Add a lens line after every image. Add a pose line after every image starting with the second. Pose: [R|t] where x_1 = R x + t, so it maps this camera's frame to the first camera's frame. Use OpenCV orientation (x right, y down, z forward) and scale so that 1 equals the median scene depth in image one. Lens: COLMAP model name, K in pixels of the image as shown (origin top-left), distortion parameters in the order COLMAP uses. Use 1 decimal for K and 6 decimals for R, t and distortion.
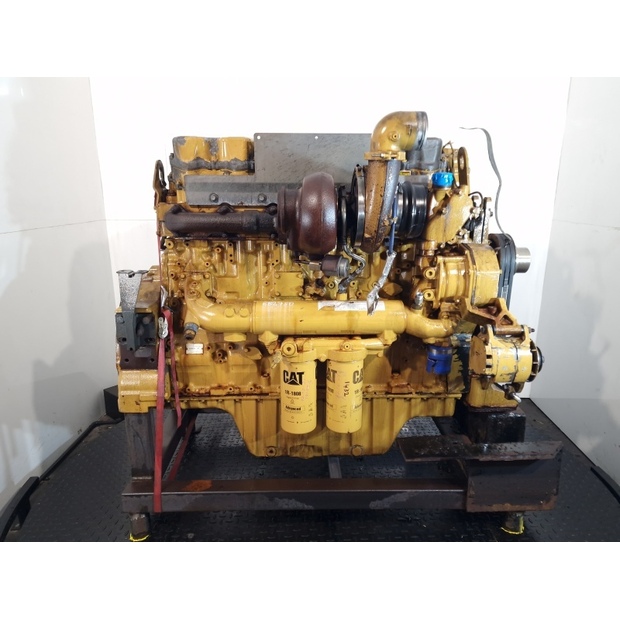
lens RADIAL K [[470.6, 0, 310.0], [0, 470.6, 310.0], [0, 0, 1]] dist [0.070142, -0.001944]
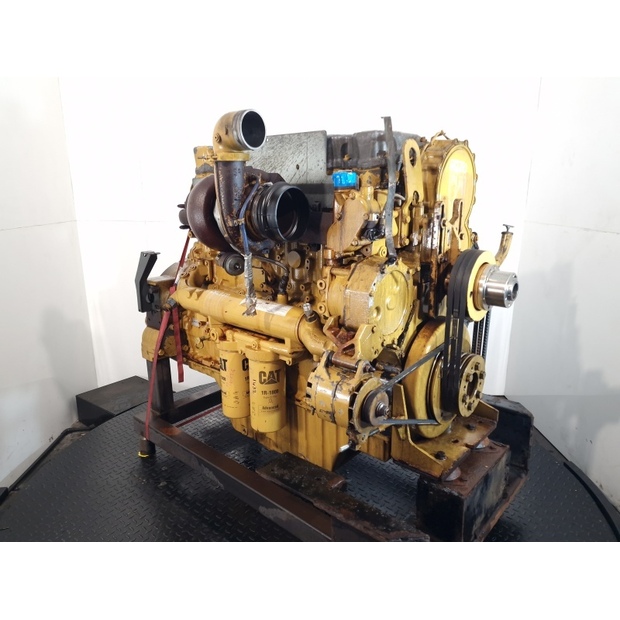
lens RADIAL K [[470.6, 0, 310.0], [0, 470.6, 310.0], [0, 0, 1]] dist [0.070142, -0.001944]
pose [[0.726765, 0.166157, -0.666487, 0.820404], [-0.168082, 0.983822, 0.061985, -0.079127], [0.666004, 0.066976, 0.742935, 0.313304]]
